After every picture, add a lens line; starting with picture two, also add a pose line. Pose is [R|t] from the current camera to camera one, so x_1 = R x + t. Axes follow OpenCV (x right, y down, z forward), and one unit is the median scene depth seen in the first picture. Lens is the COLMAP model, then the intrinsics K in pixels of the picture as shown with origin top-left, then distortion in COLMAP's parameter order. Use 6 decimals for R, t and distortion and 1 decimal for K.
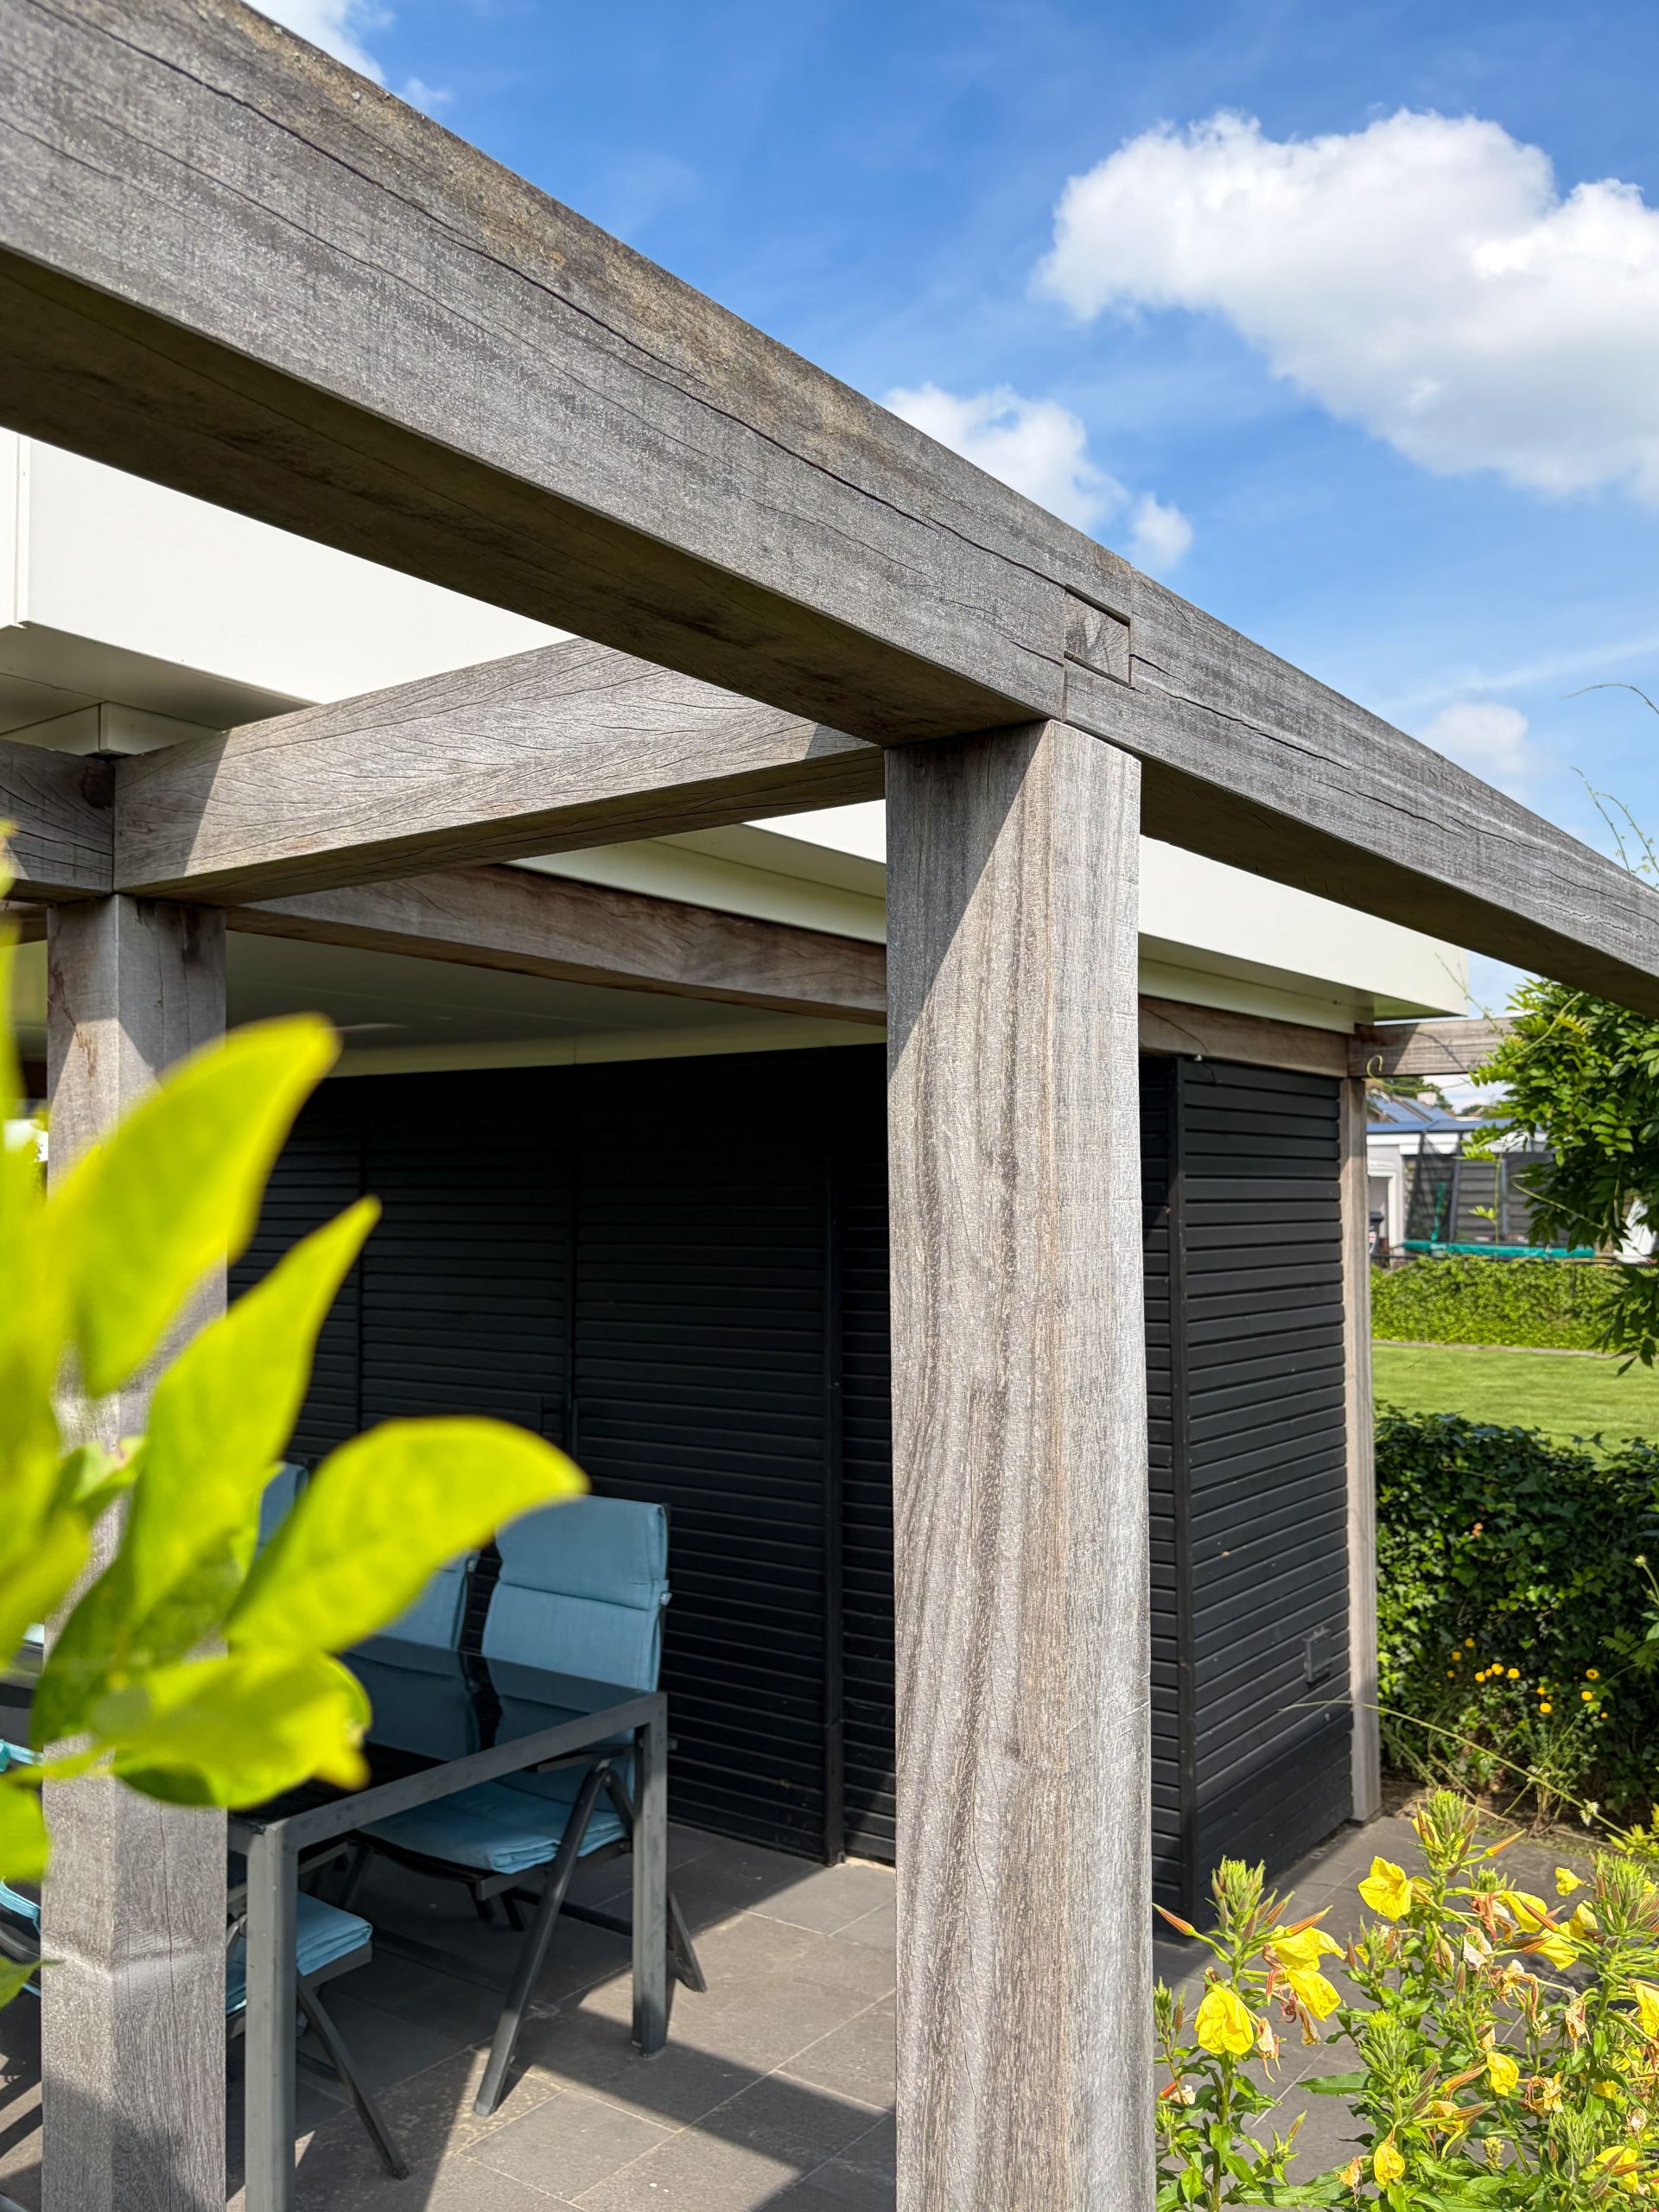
lens RADIAL K [[1744.7, 0, 829.3], [0, 1744.7, 1172.3], [0, 0, 1]] dist [0.048704, -0.005387]
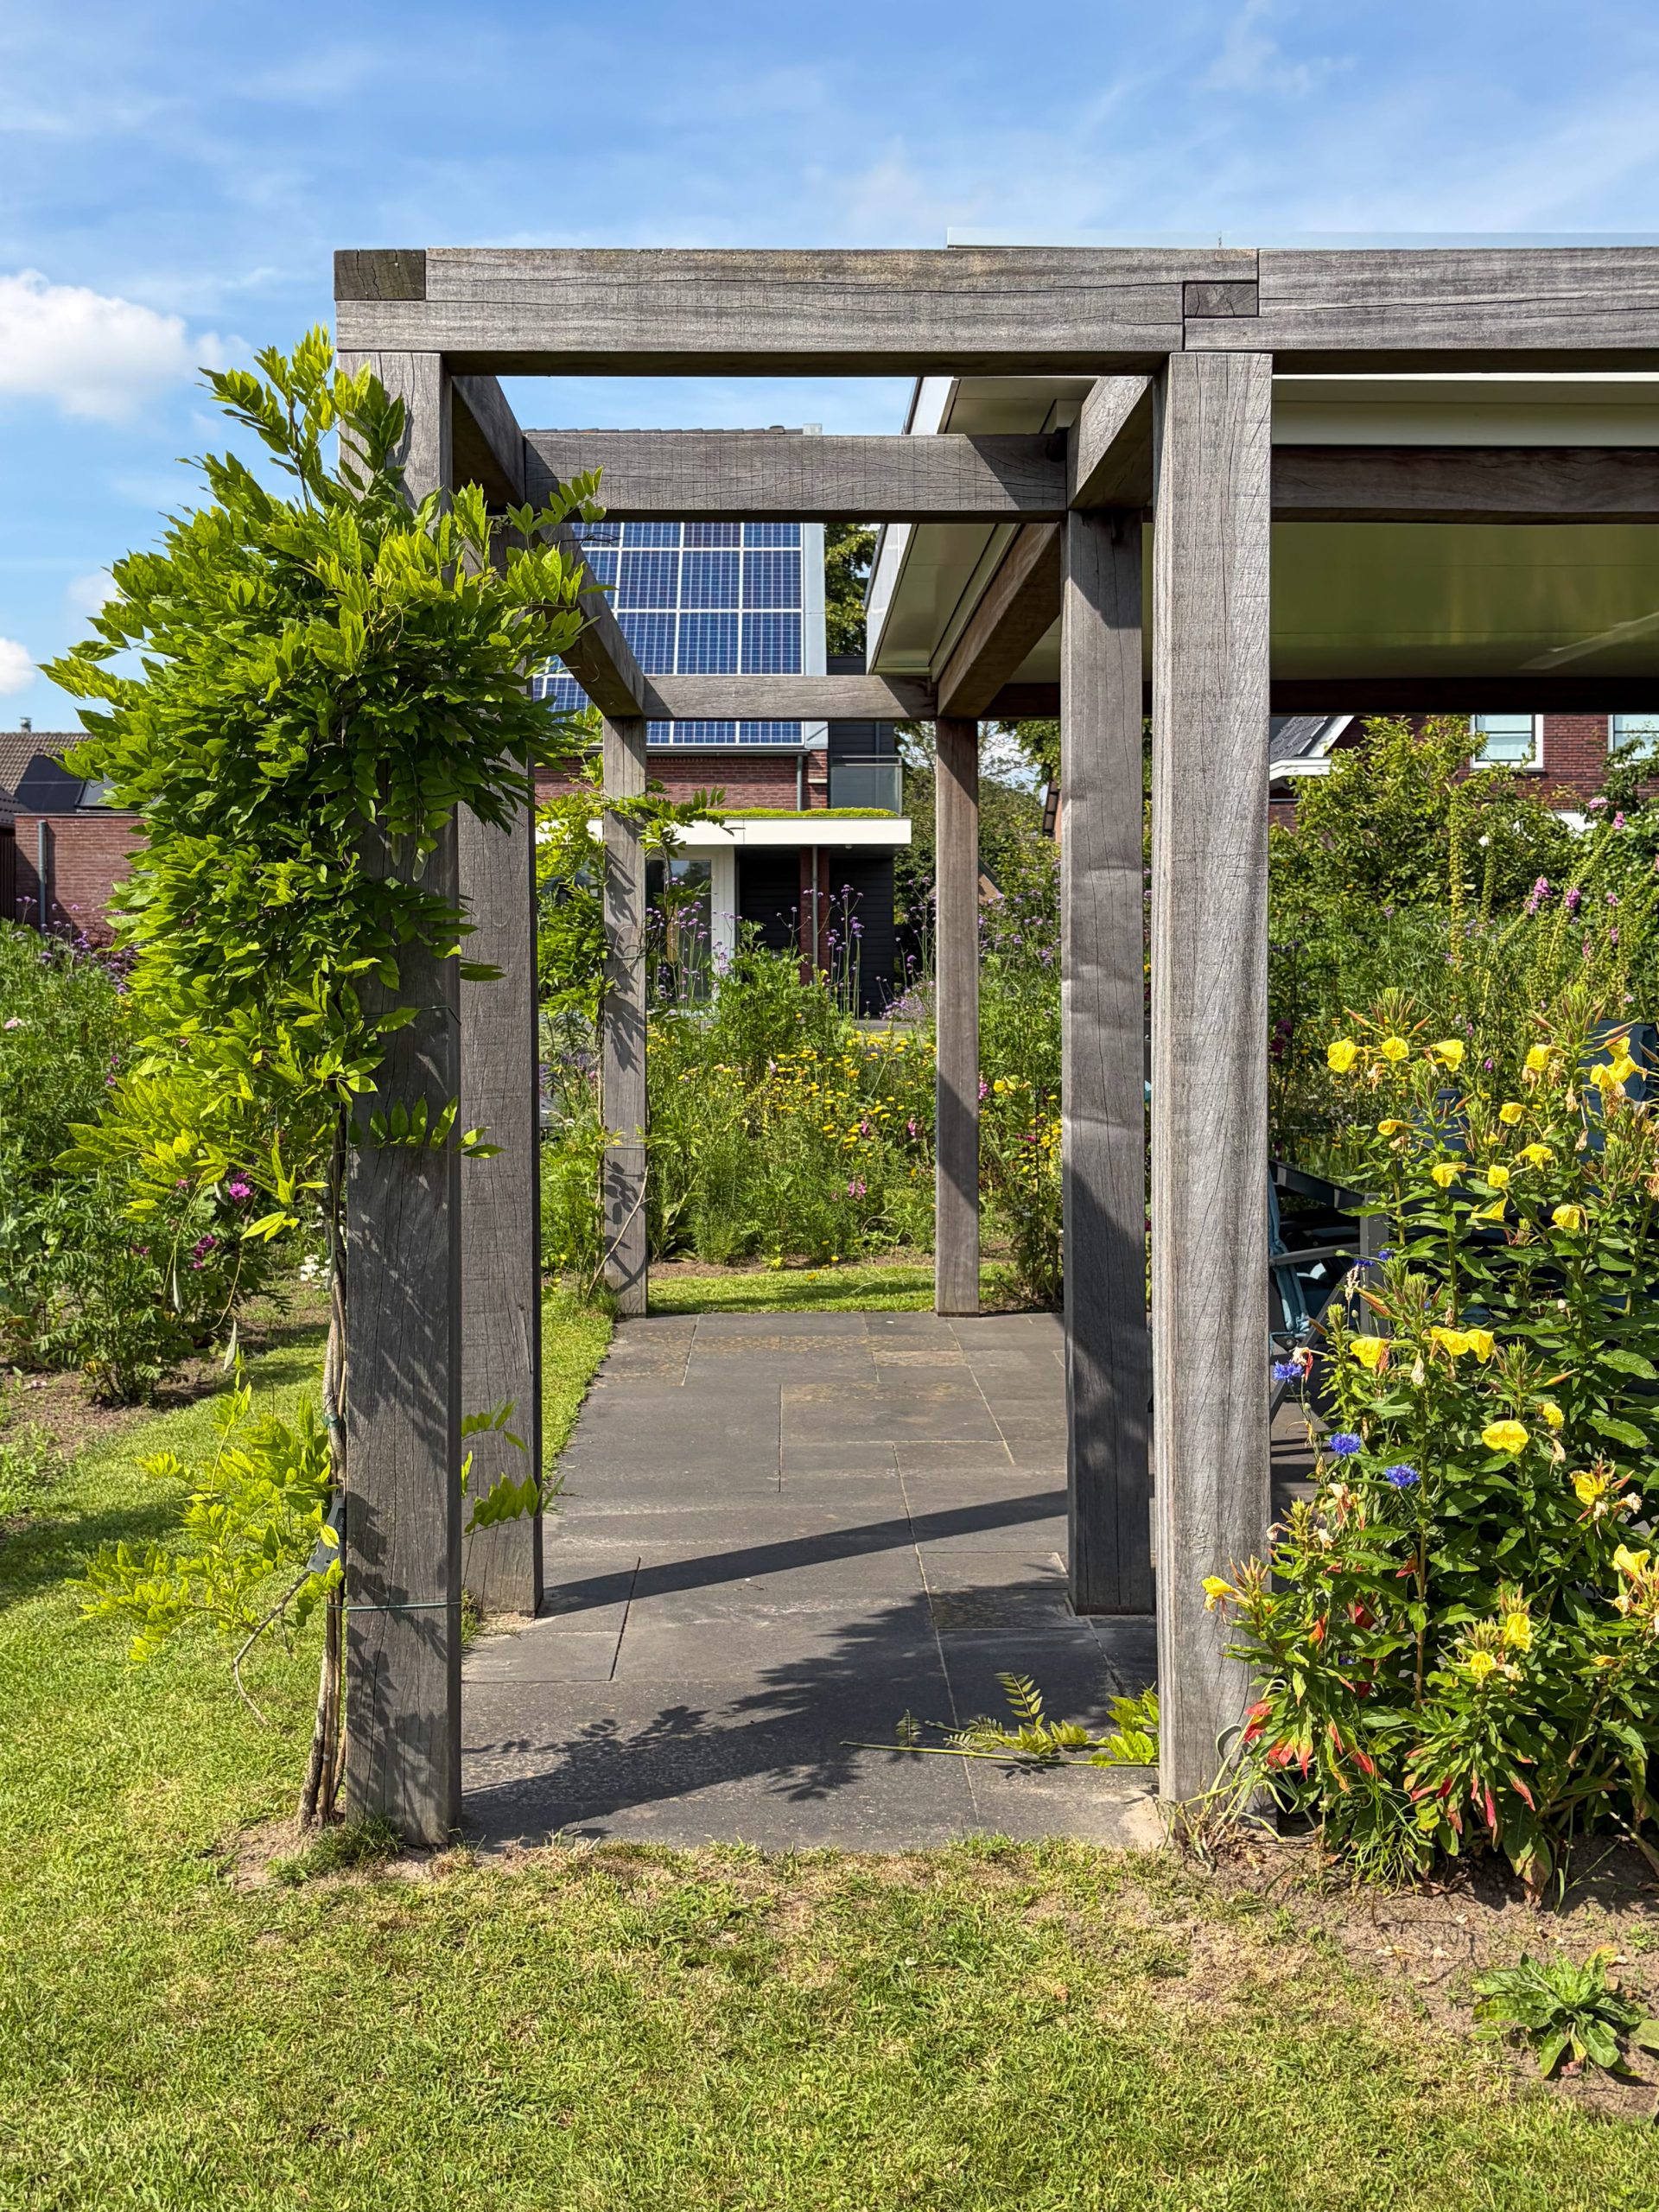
lens RADIAL K [[2396.2, 0, 865.2], [0, 2396.2, 1010.5], [0, 0, 1]] dist [0.117592, -0.185671]
pose [[0.612906, 0.023095, -0.789818, 1.763268], [0.008484, 0.999323, 0.035804, 0.321954], [0.790110, -0.028645, 0.612295, -0.813916]]
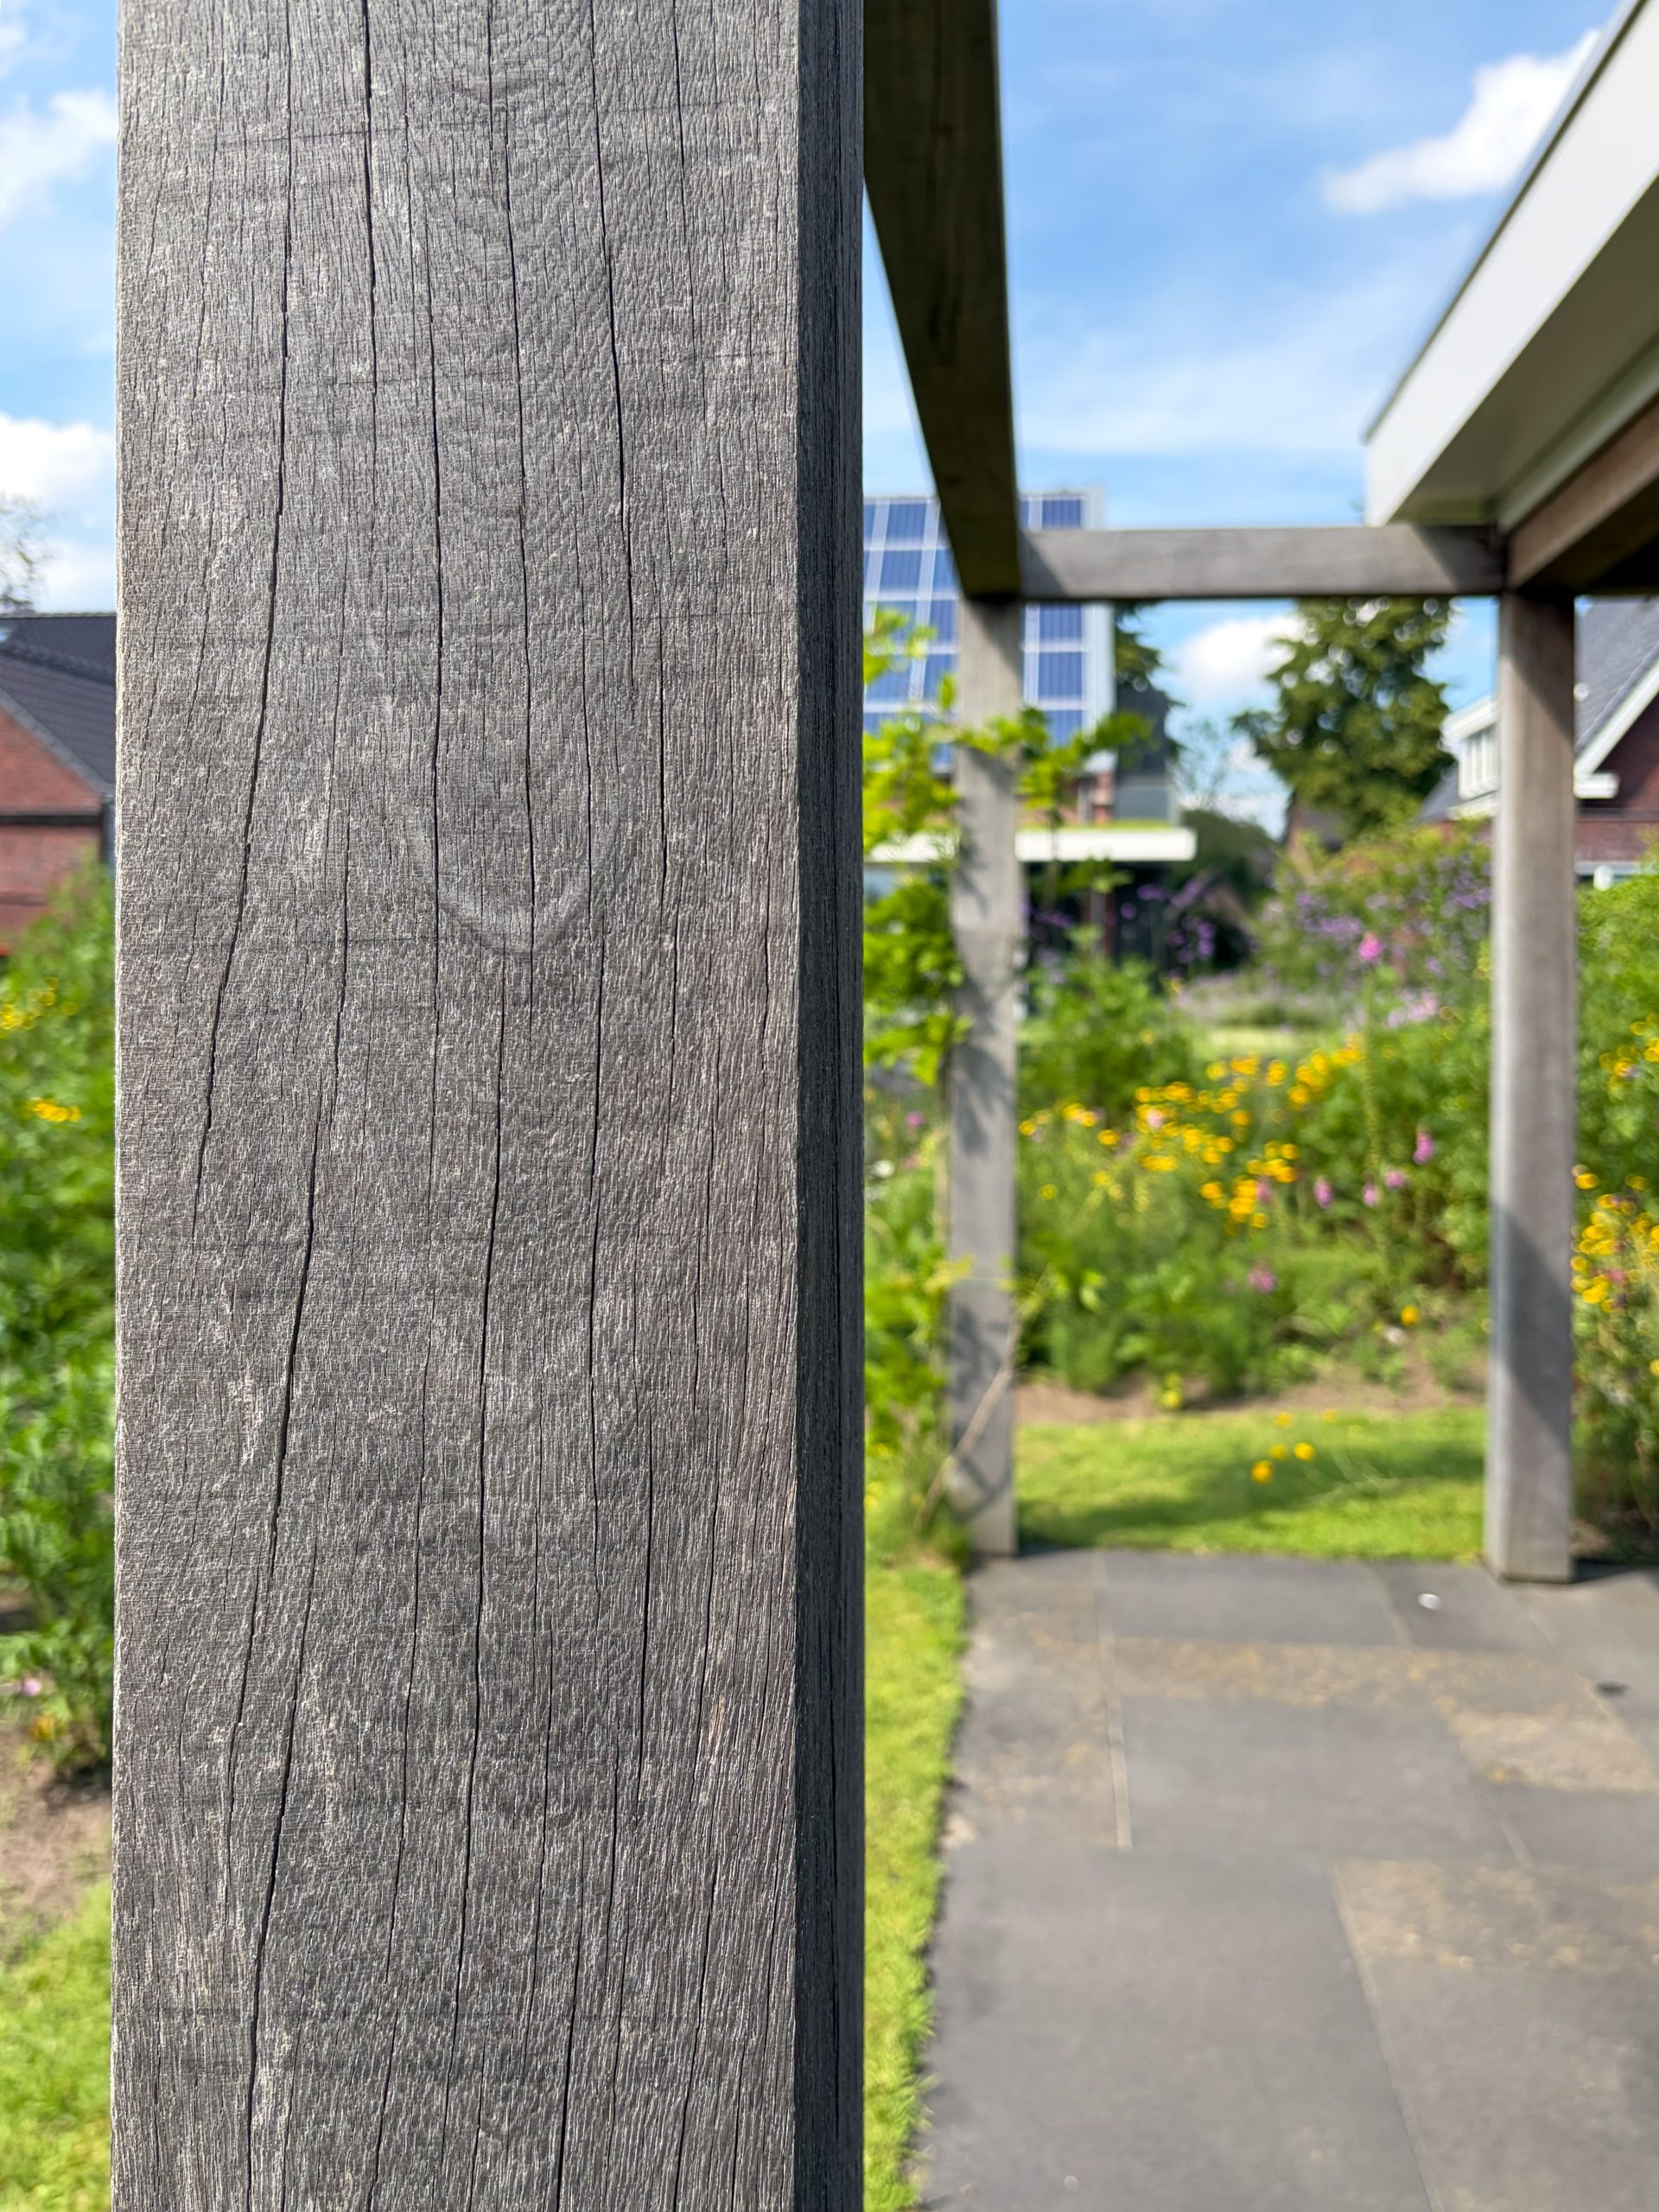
lens RADIAL K [[1893.9, 0, 825.1], [0, 1893.9, 1012.2], [0, 0, 1]] dist [0.060180, -0.052483]
pose [[0.492438, 0.036841, -0.869568, -0.729704], [-0.000131, 0.999107, 0.042256, 0.320687], [0.870348, -0.020695, 0.492003, 0.614737]]
